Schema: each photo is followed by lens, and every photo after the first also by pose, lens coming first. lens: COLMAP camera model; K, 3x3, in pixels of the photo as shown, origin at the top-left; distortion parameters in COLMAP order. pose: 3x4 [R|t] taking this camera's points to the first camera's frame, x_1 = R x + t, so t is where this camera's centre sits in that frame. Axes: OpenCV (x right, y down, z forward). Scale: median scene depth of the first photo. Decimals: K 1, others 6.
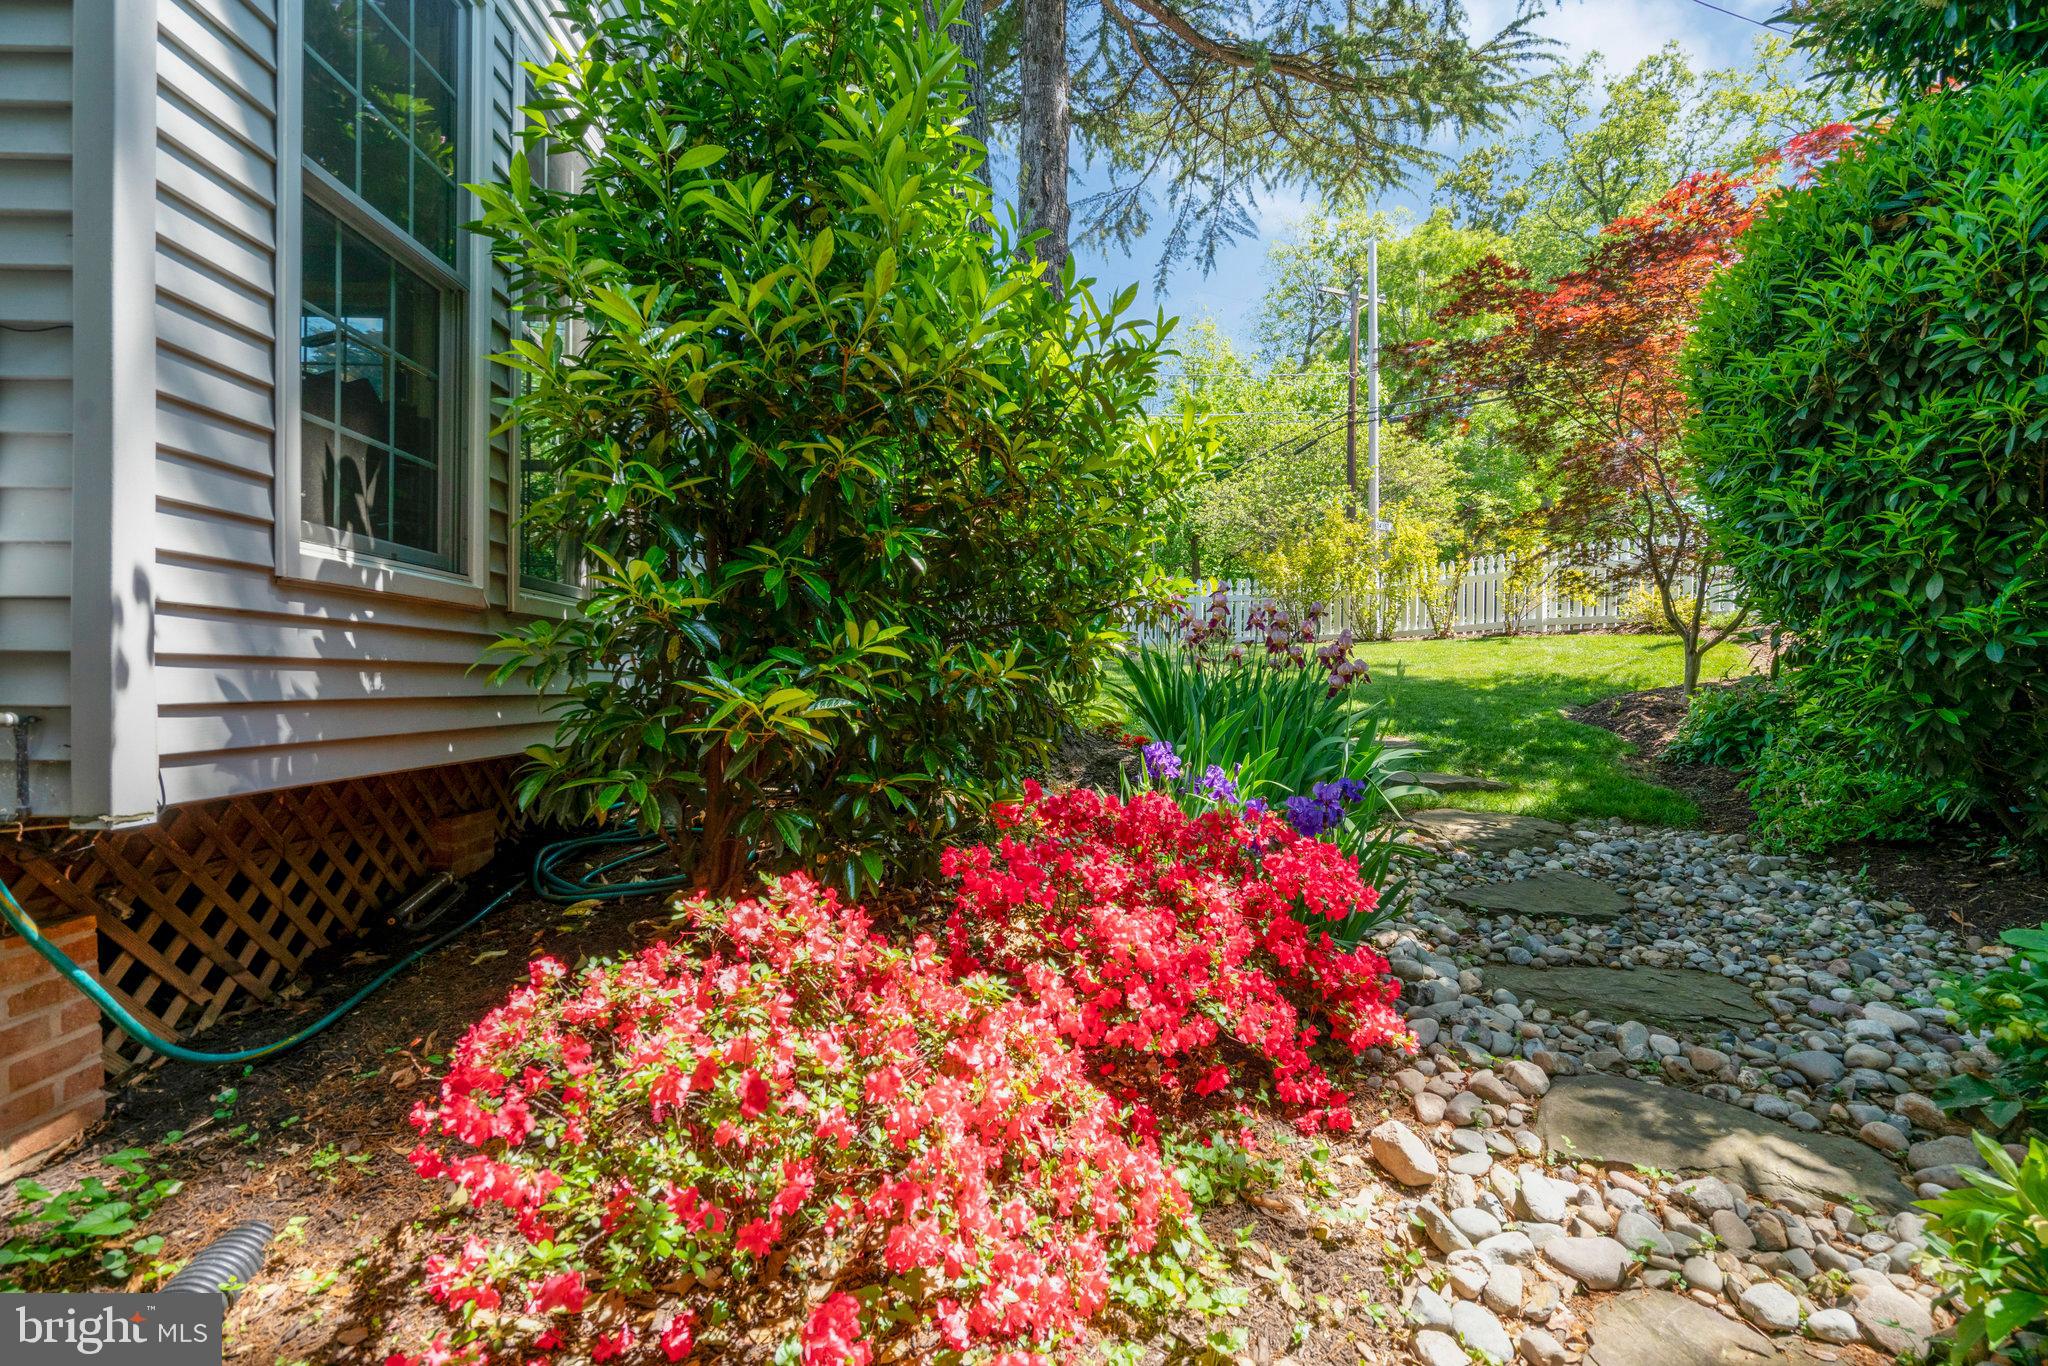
lens RADIAL K [[971.6, 0, 1024.0], [0, 971.6, 683.0], [0, 0, 1]] dist [0.019335, 0.000347]
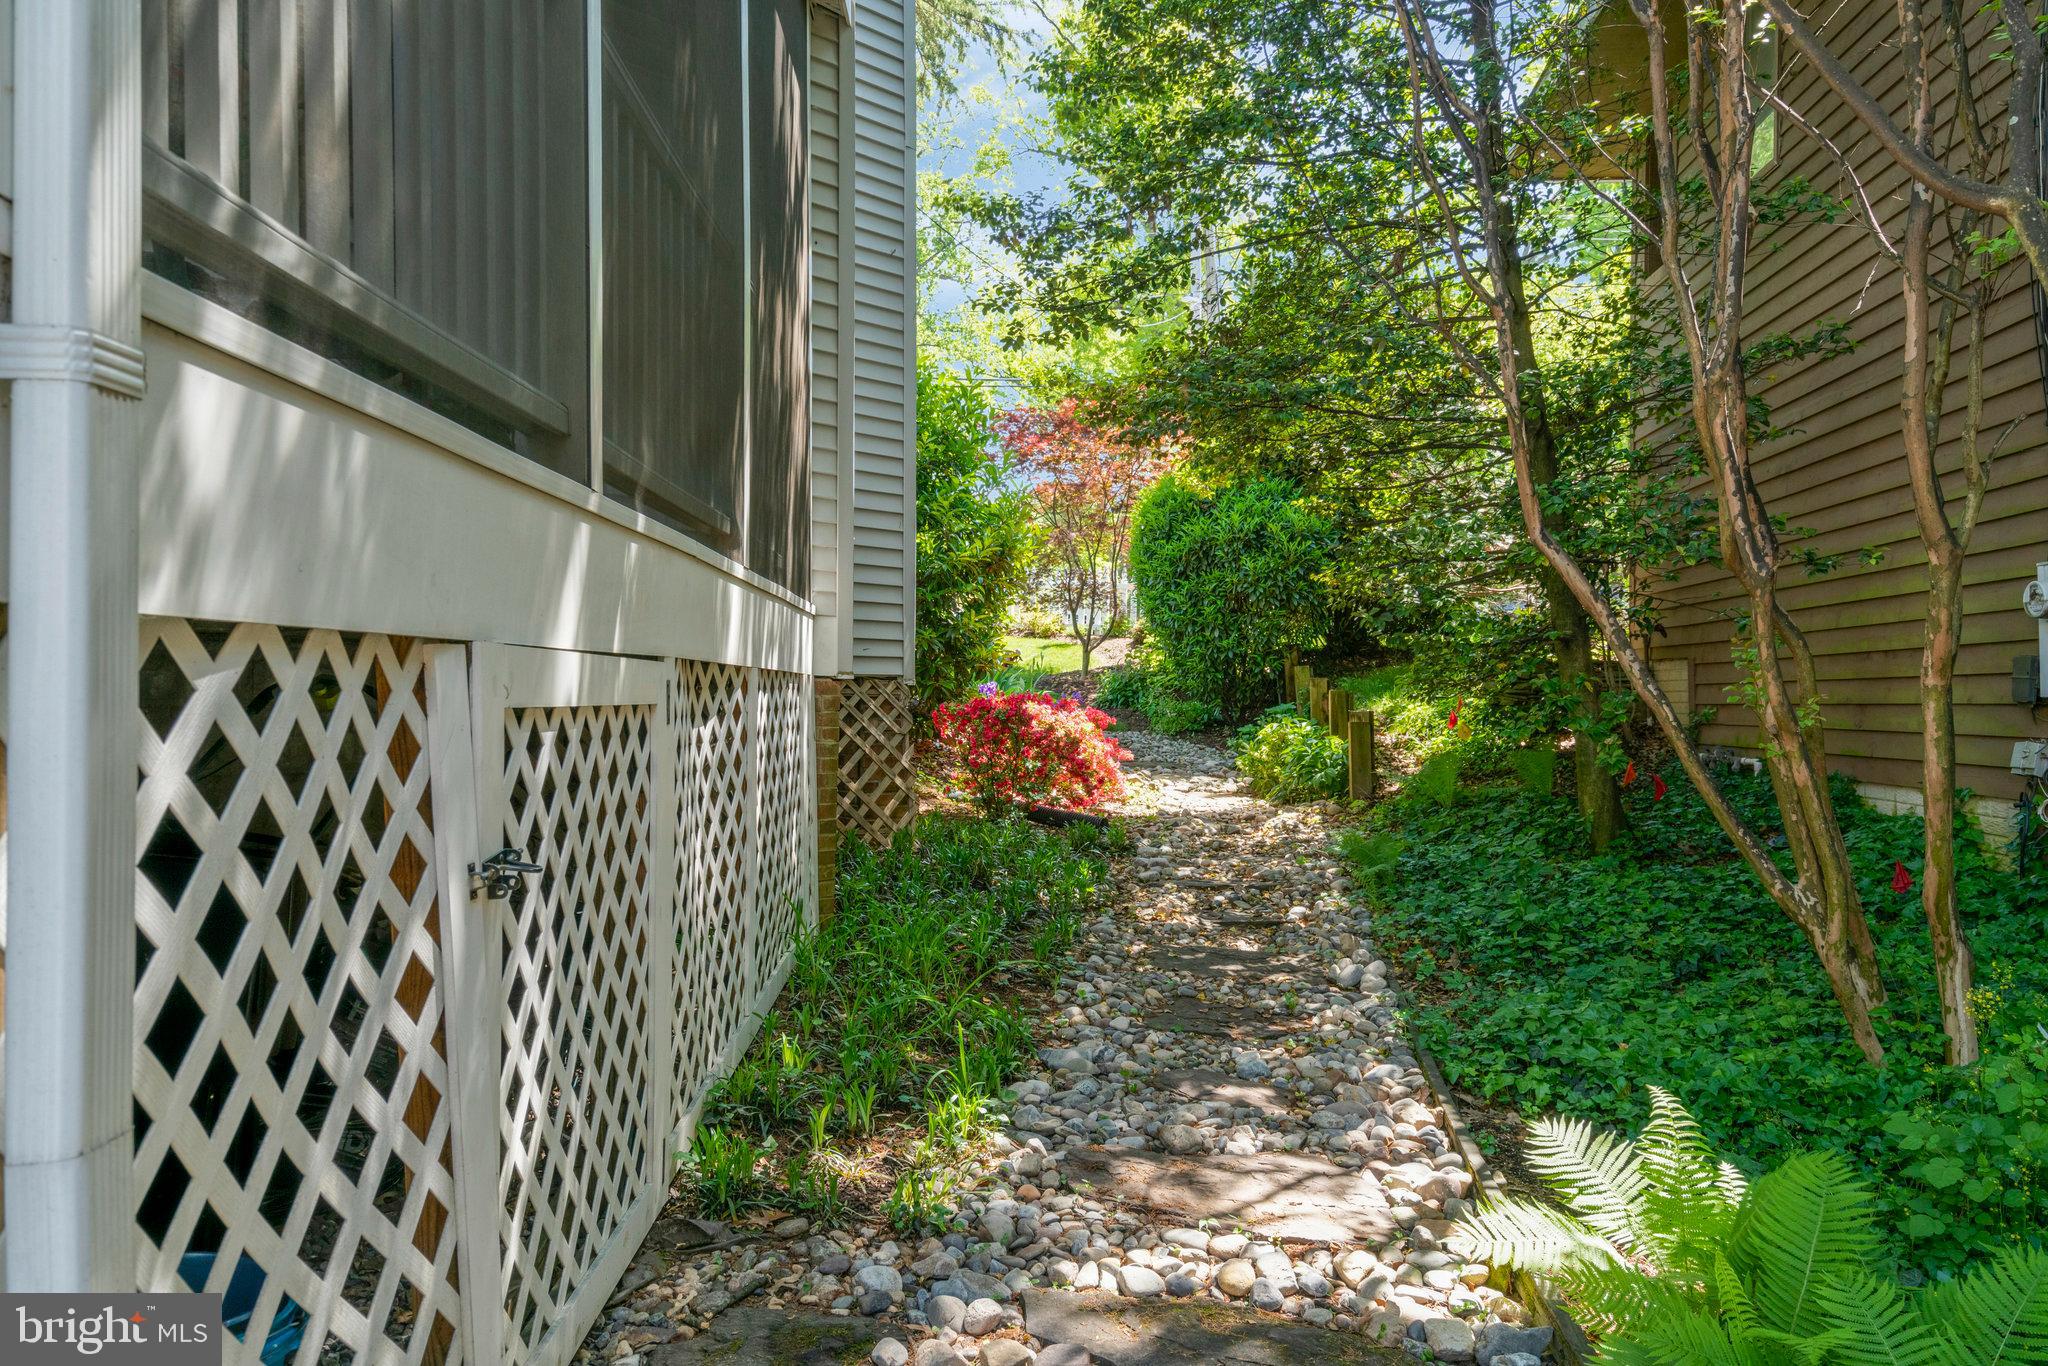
lens RADIAL K [[1397.7, 0, 1024.0], [0, 1397.7, 683.0], [0, 0, 1]] dist [0.052511, 0.001085]
pose [[0.774848, 0.002135, 0.632144, -1.981809], [-0.002147, 0.999997, -0.000746, 0.055314], [-0.632144, -0.000779, 0.774850, -1.724010]]
